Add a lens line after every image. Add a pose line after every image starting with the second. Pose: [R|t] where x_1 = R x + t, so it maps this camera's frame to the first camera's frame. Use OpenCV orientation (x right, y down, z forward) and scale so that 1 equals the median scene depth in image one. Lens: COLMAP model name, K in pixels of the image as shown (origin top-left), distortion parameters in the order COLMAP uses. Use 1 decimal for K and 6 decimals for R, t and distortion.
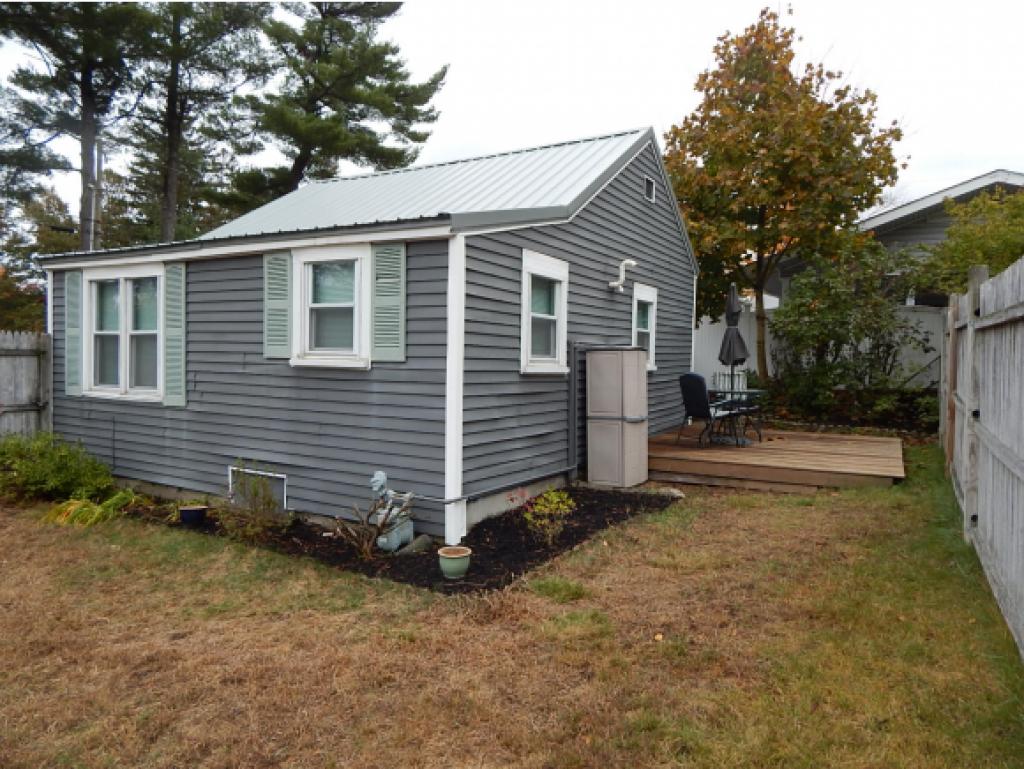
lens RADIAL K [[675.7, 0, 515.3], [0, 675.7, 378.9], [0, 0, 1]] dist [-0.010711, -0.002372]
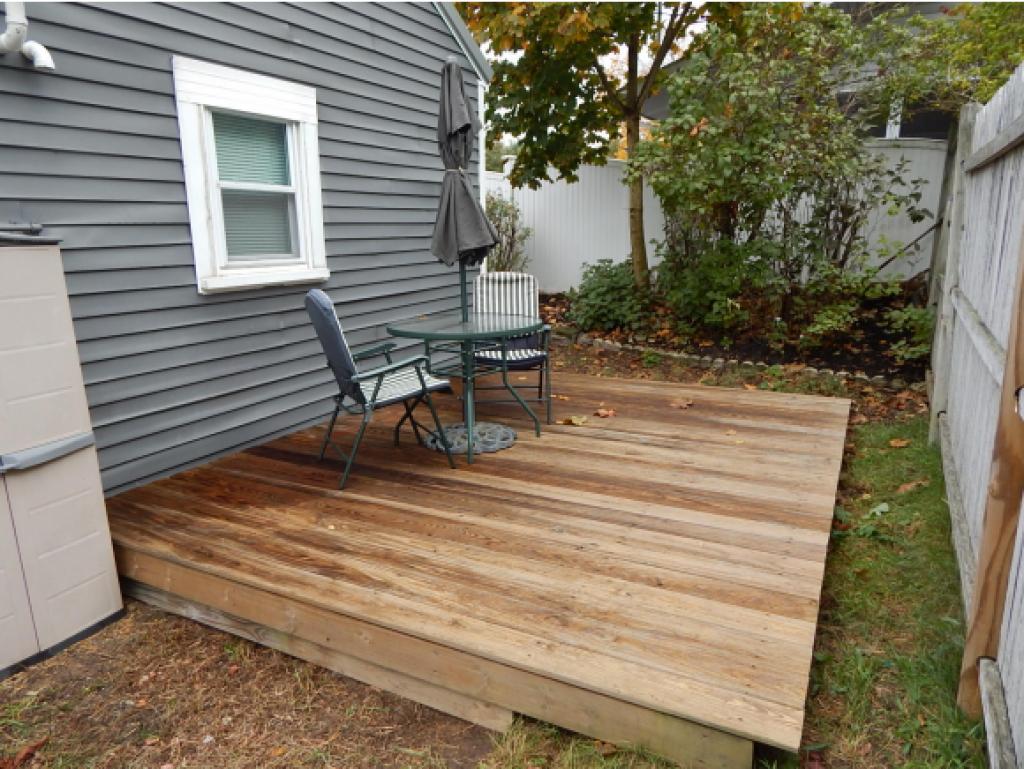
lens RADIAL K [[658.4, 0, 510.3], [0, 658.4, 402.2], [0, 0, 1]] dist [-0.027007, -0.000400]
pose [[0.998978, -0.045183, 0.001203, 0.283091], [0.044115, 0.980462, 0.191700, -0.009086], [-0.009841, -0.191452, 0.981453, 0.466281]]
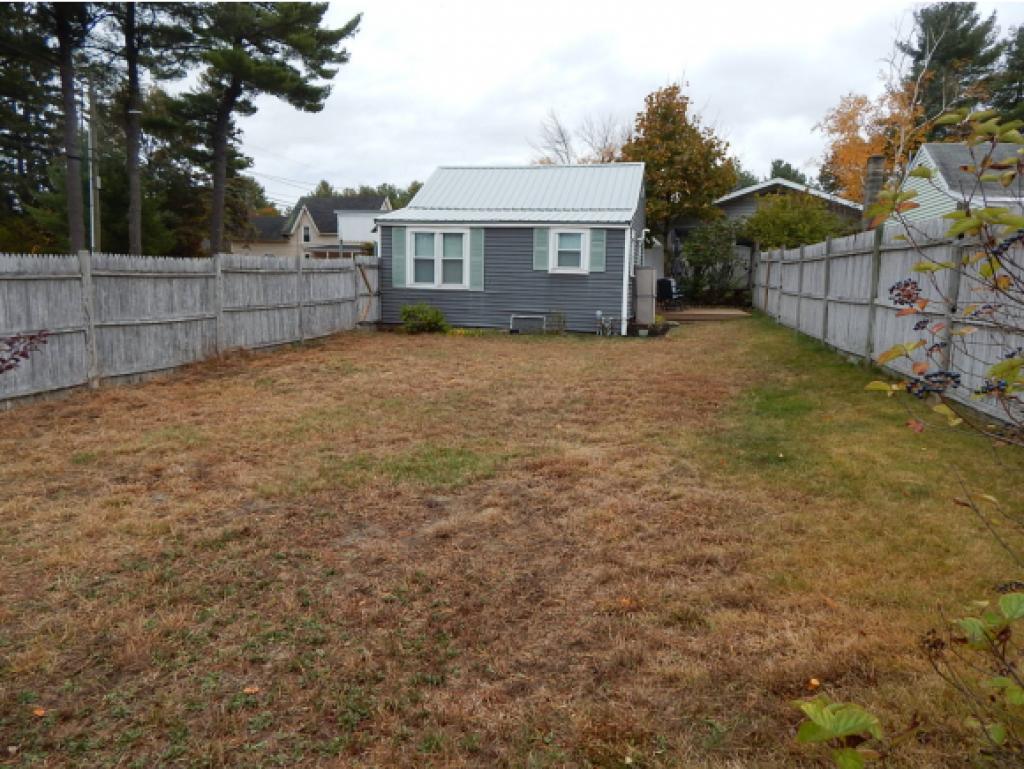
lens RADIAL K [[675.7, 0, 515.3], [0, 675.7, 378.9], [0, 0, 1]] dist [-0.010711, -0.002372]
pose [[0.960116, -0.037829, 0.277033, -0.653324], [0.004049, 0.992583, 0.121504, 0.036565], [-0.279574, -0.115536, 0.953147, -0.807187]]
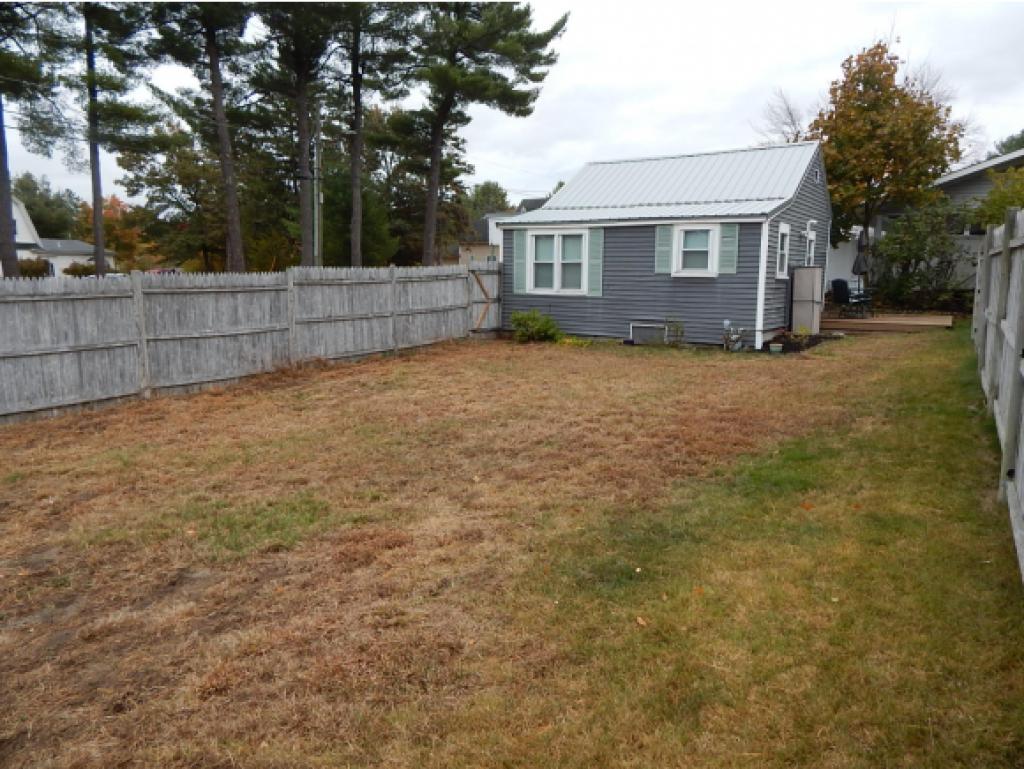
lens RADIAL K [[672.3, 0, 512.0], [0, 672.3, 384.5], [0, 0, 1]] dist [-0.021813, -0.004472]
pose [[0.997140, -0.002055, -0.075546, -0.384502], [0.012135, 0.991014, 0.133208, 0.017874], [0.074593, -0.133744, 0.988205, -0.717481]]
